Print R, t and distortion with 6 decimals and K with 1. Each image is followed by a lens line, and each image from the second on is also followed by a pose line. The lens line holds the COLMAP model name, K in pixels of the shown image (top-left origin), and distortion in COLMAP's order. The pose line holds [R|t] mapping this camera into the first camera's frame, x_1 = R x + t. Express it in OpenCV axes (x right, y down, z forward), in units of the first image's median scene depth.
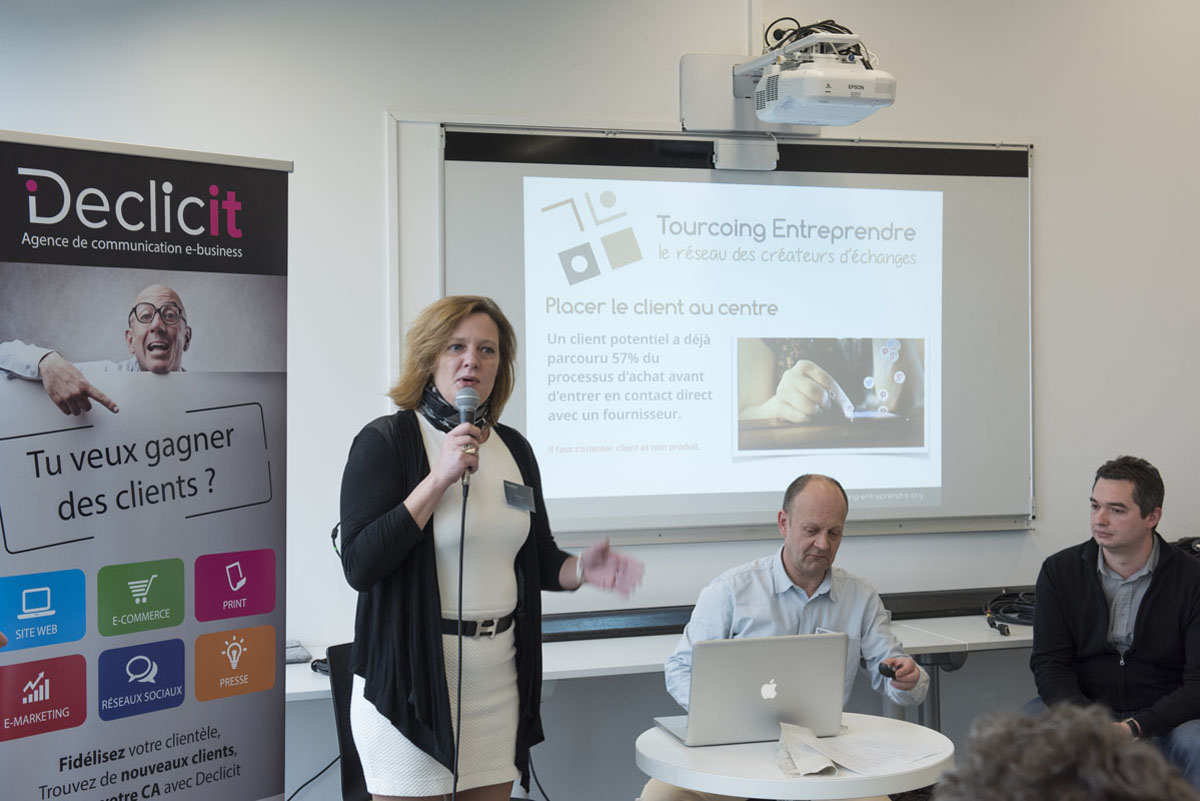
lens RADIAL K [[1686.6, 0, 599.8], [0, 1686.6, 386.1], [0, 0, 1]] dist [0.132893, 0.000000]
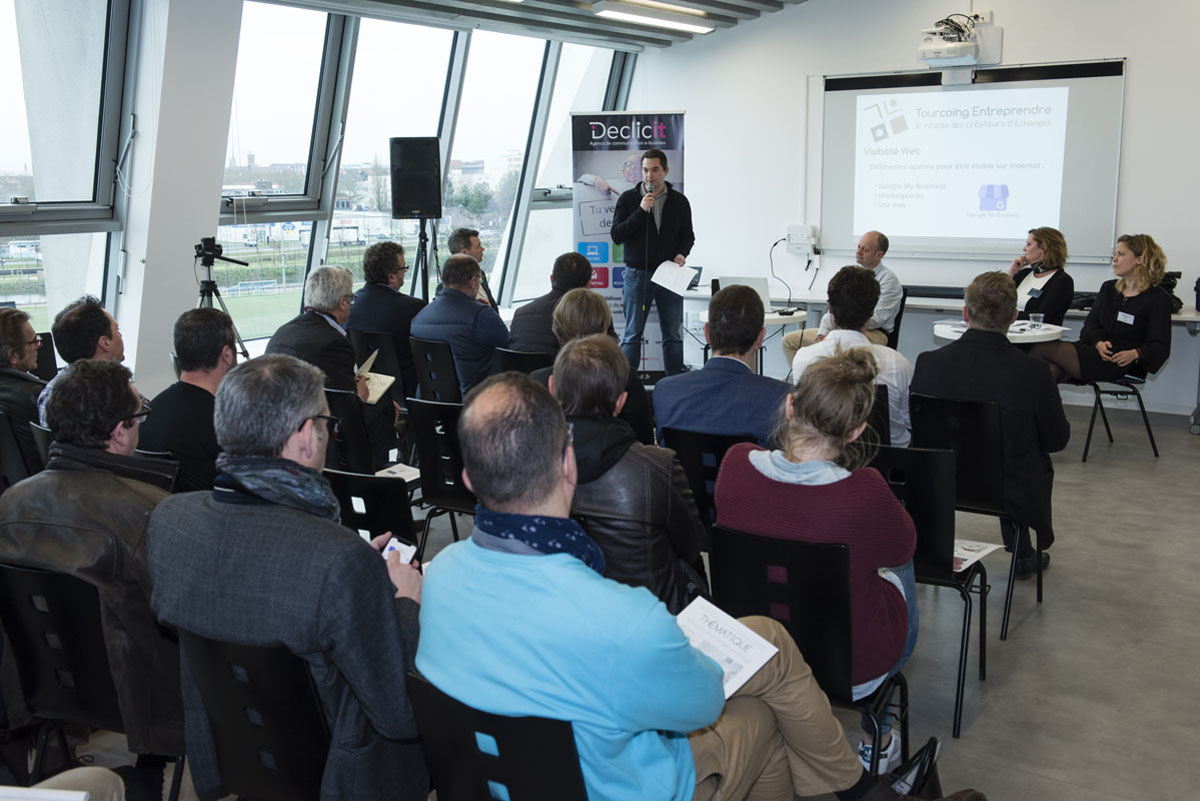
lens RADIAL K [[1291.2, 0, 582.5], [0, 1291.2, 385.3], [0, 0, 1]] dist [0.039900, 0.000000]
pose [[0.597513, 0.133551, -0.790659, 1.310848], [-0.001887, 0.986264, 0.165165, -0.026809], [0.801857, -0.097197, 0.589558, -0.433834]]
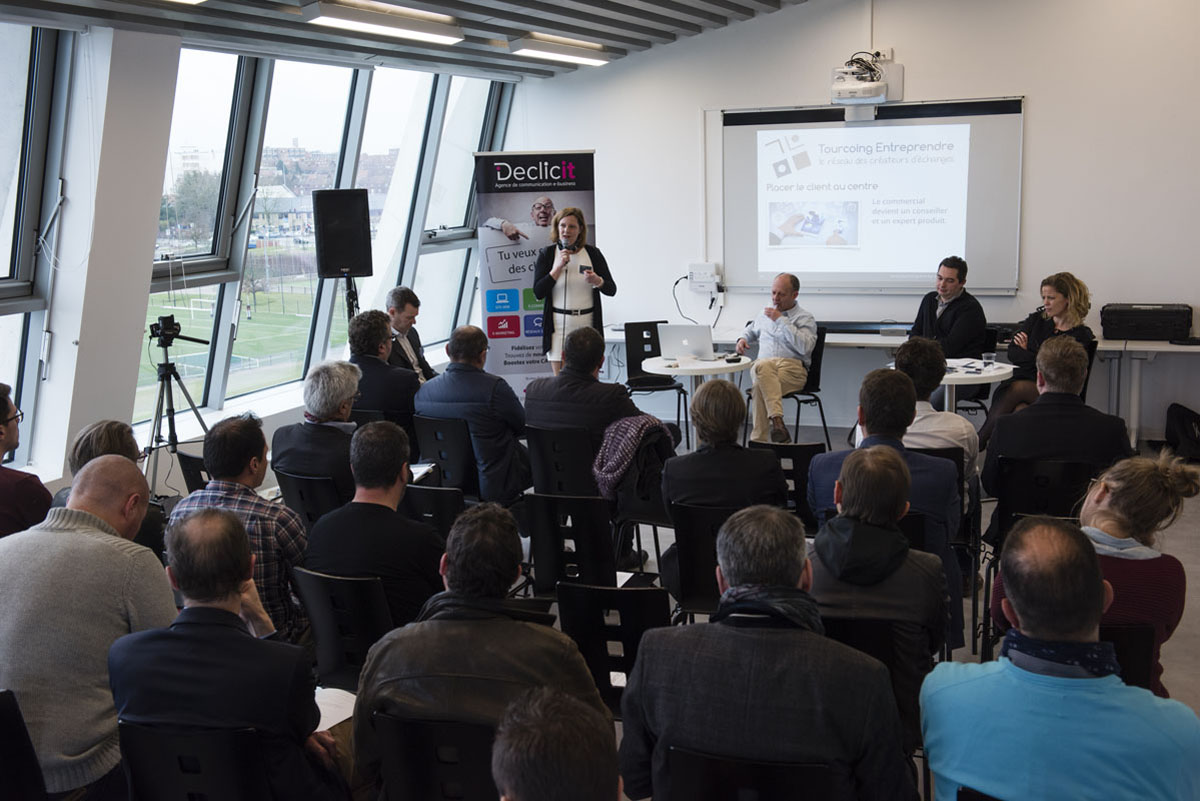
lens RADIAL K [[1426.5, 0, 603.4], [0, 1426.5, 403.5], [0, 0, 1]] dist [0.075345, 0.000000]
pose [[0.766410, 0.096292, -0.635094, 1.167783], [0.015230, 0.985698, 0.167829, -0.096837], [0.642171, -0.138298, 0.753982, -0.713003]]
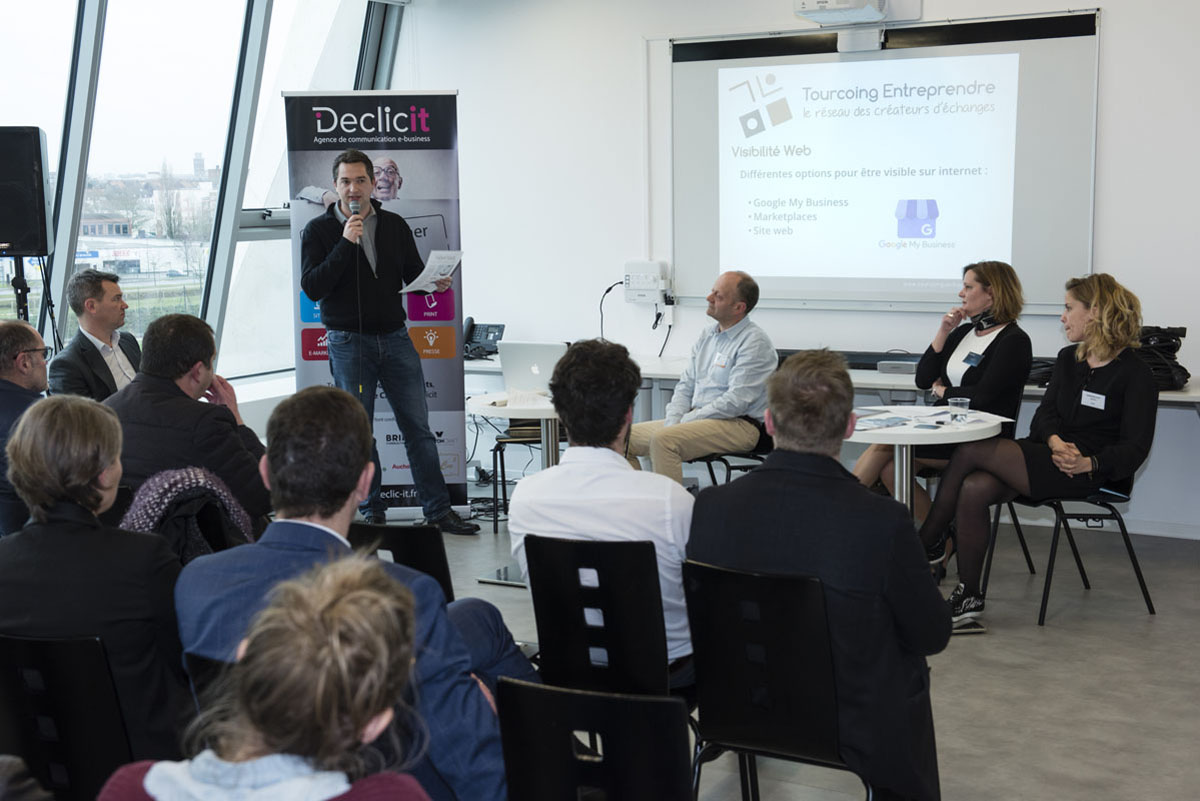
lens RADIAL K [[1732.2, 0, 610.3], [0, 1732.2, 406.5], [0, 0, 1]] dist [0.158005, 0.000000]
pose [[0.662474, 0.094379, -0.743115, 1.226755], [0.004202, 0.991547, 0.129677, -0.025736], [0.749073, -0.089030, 0.656478, -0.178914]]
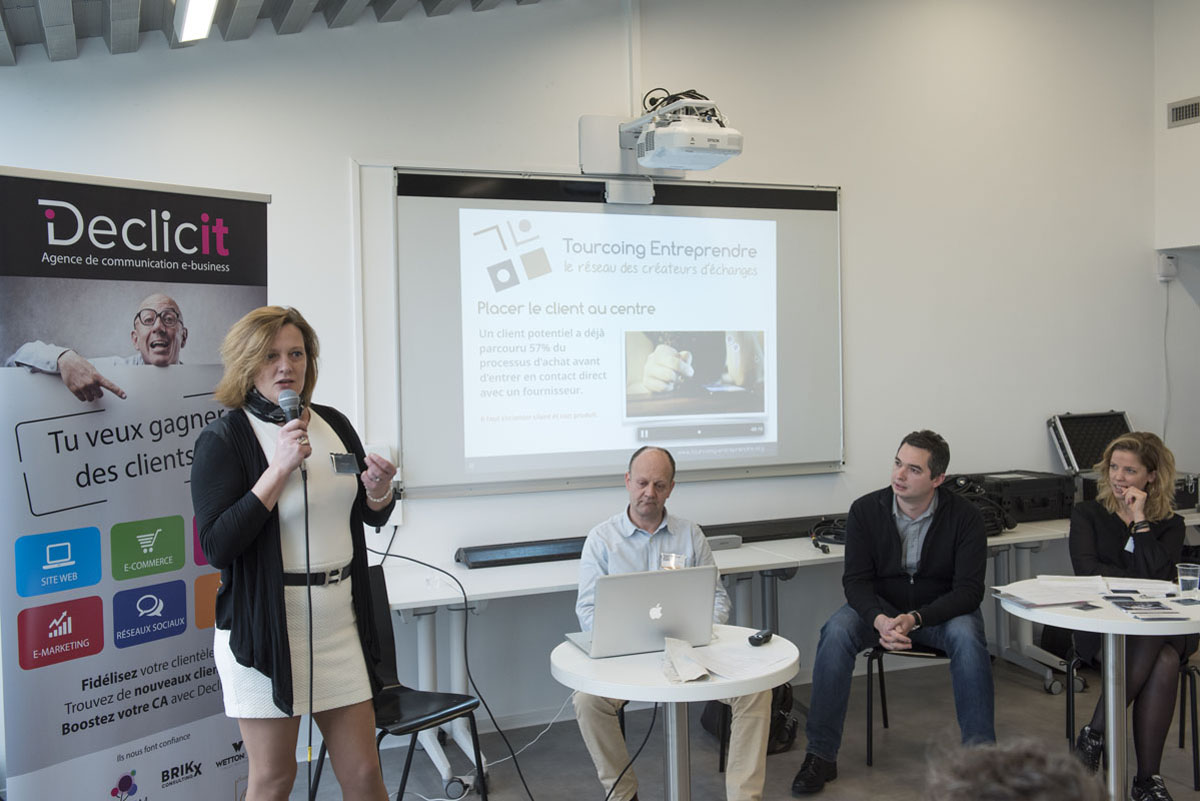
lens RADIAL K [[1190.5, 0, 614.4], [0, 1190.5, 374.6], [0, 0, 1]] dist [0.024955, 0.000000]
pose [[0.996952, -0.010560, 0.077301, 0.001520], [0.009749, 0.999893, 0.010863, -0.005972], [-0.077408, -0.010076, 0.996949, 0.088108]]
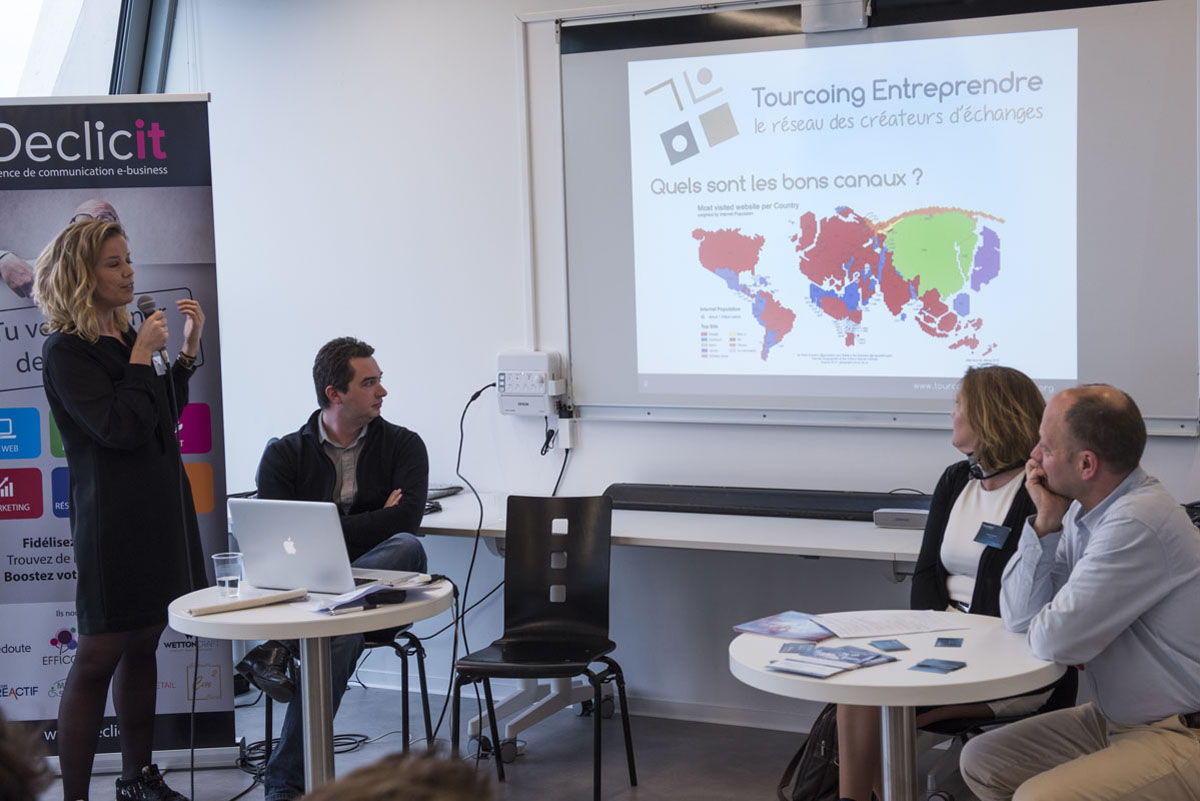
lens RADIAL K [[1861.9, 0, 690.8], [0, 1861.9, 355.6], [0, 0, 1]] dist [0.079529, 0.000000]
pose [[0.680947, 0.034993, -0.731496, 0.901820], [0.017226, 0.997816, 0.063768, -0.018572], [0.732130, -0.056024, 0.678857, 0.267243]]
